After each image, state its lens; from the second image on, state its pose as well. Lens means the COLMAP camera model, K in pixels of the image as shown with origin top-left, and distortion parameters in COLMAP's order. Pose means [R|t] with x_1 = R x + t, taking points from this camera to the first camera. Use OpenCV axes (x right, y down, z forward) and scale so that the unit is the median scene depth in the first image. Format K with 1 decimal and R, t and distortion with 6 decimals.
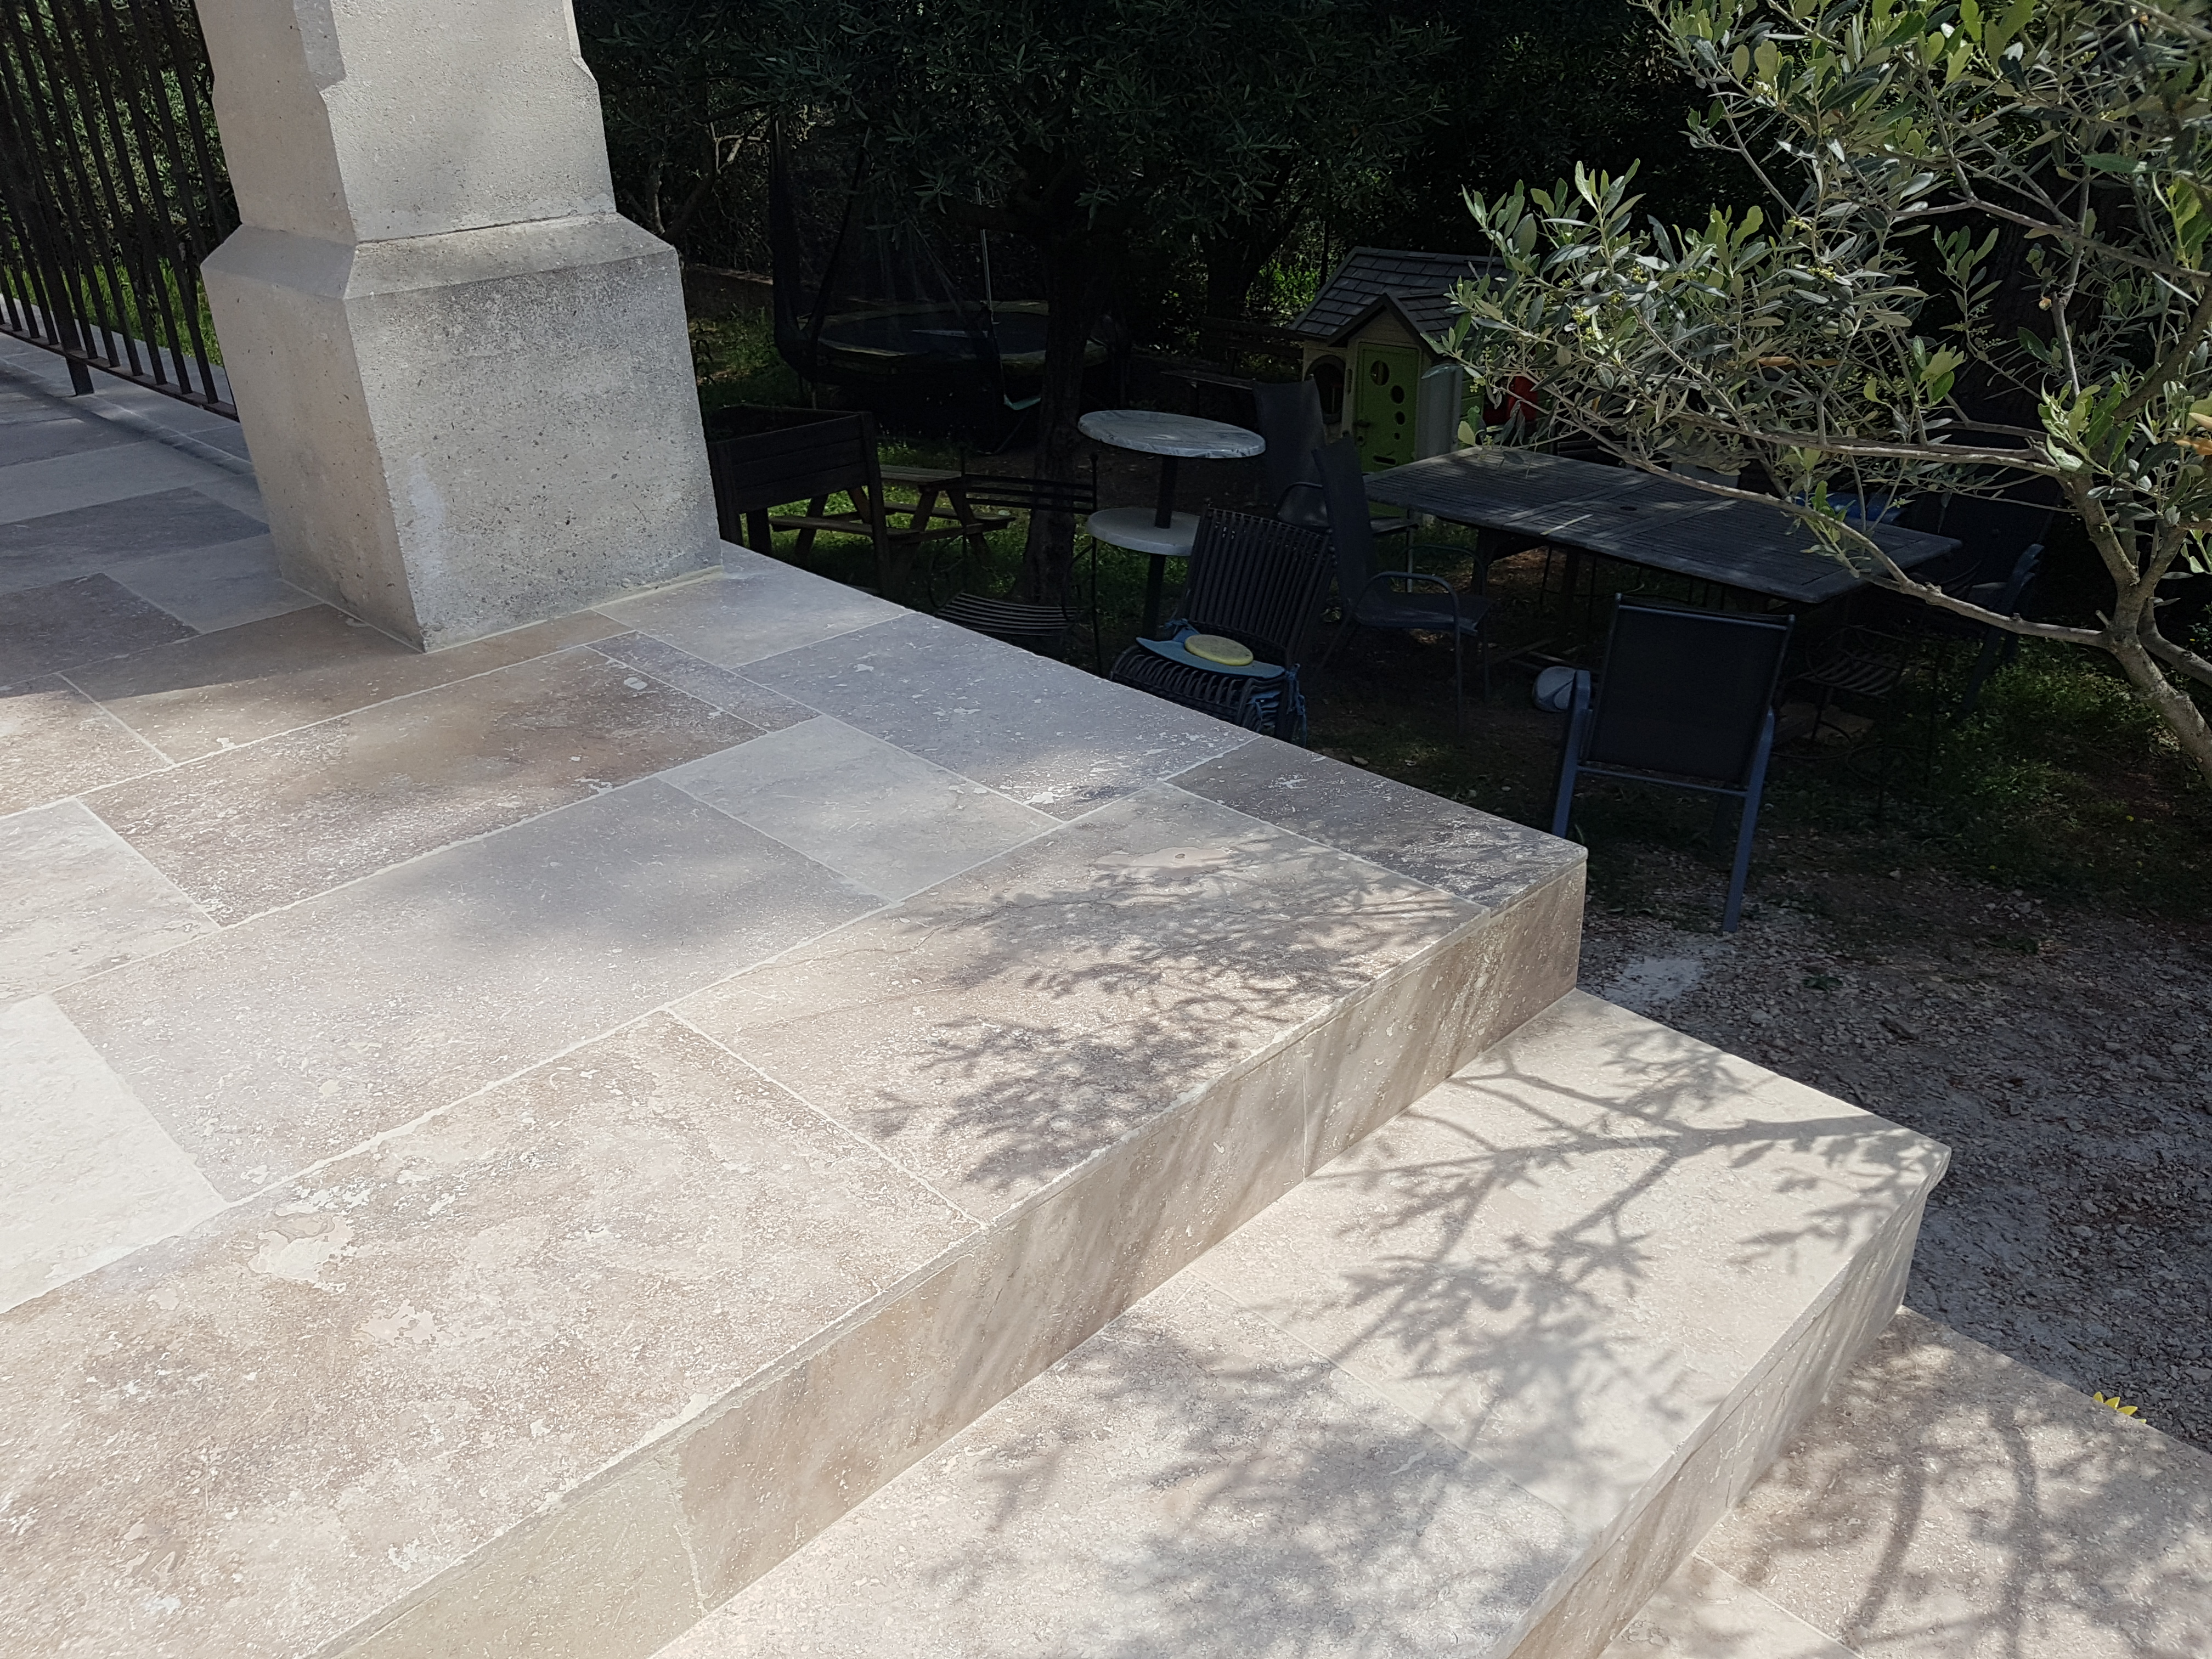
lens RADIAL K [[1767.5, 0, 1108.2], [0, 1767.5, 828.7], [0, 0, 1]] dist [0.065371, -0.117359]
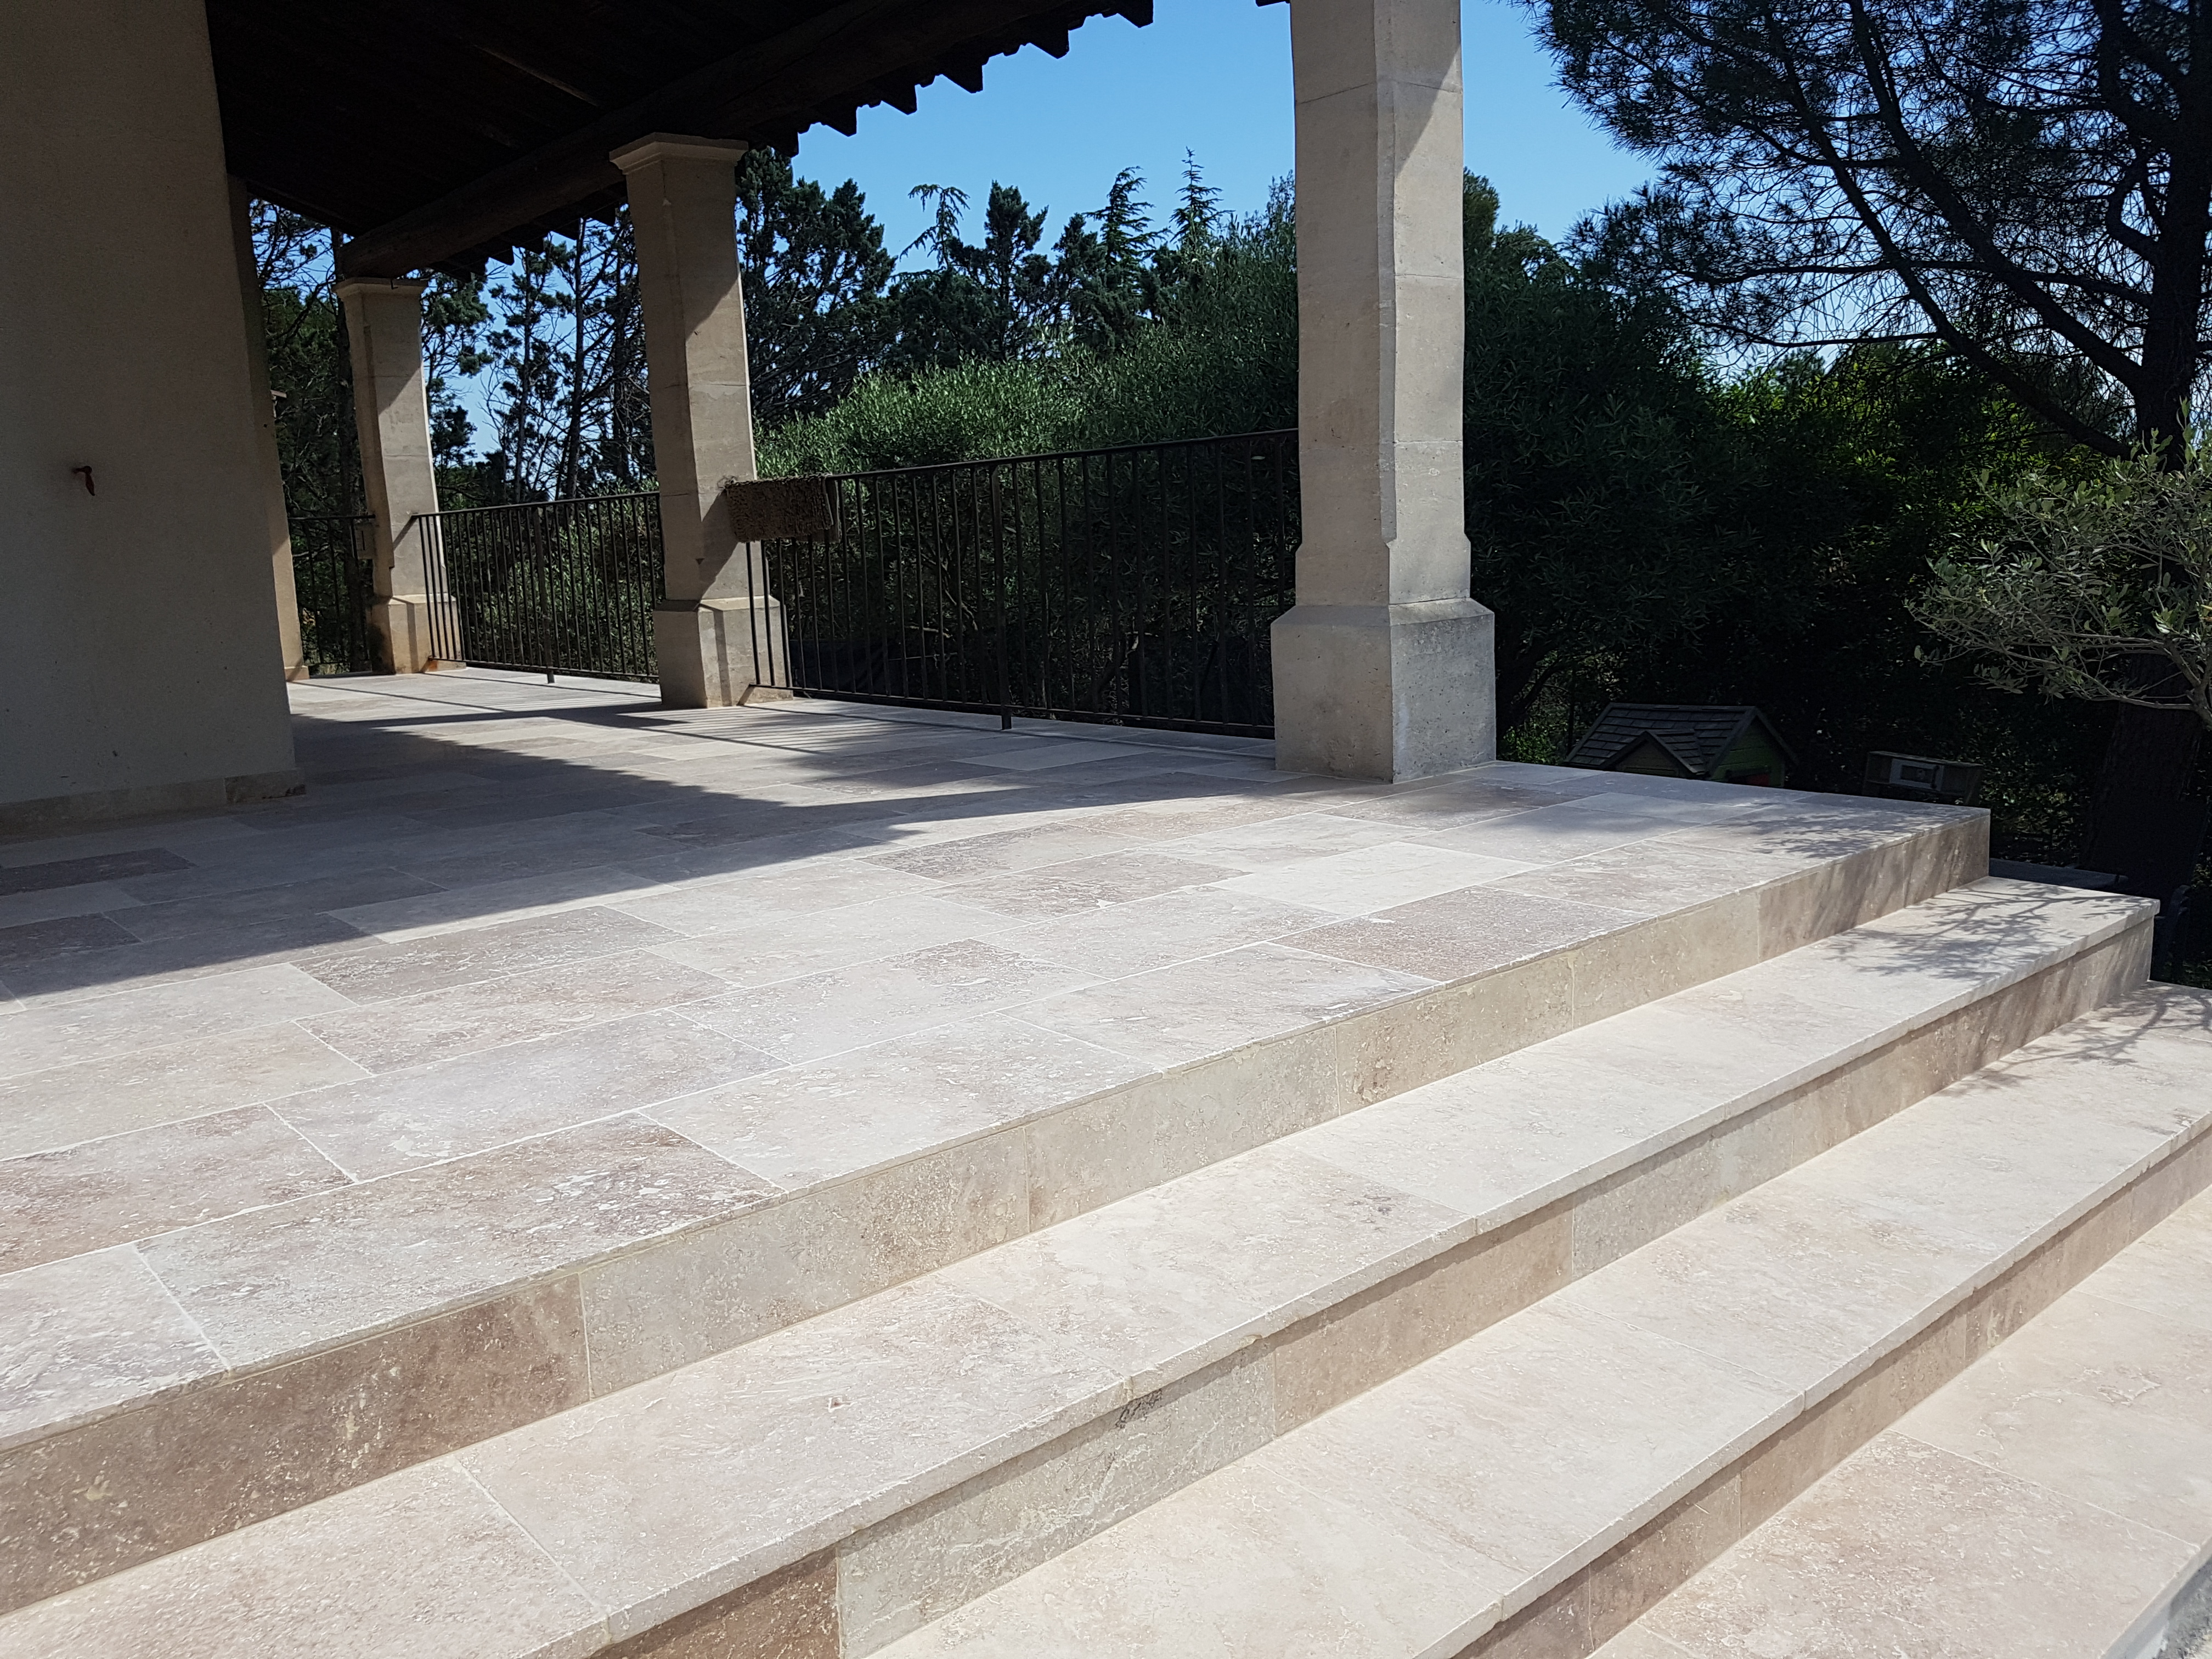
lens RADIAL K [[1767.5, 0, 1092.3], [0, 1767.5, 804.2], [0, 0, 1]] dist [0.065371, -0.117359]
pose [[0.996701, -0.004181, -0.081050, -0.584741], [-0.019644, 0.956552, -0.290901, 0.569148], [0.078745, 0.291533, 0.953314, -1.100519]]
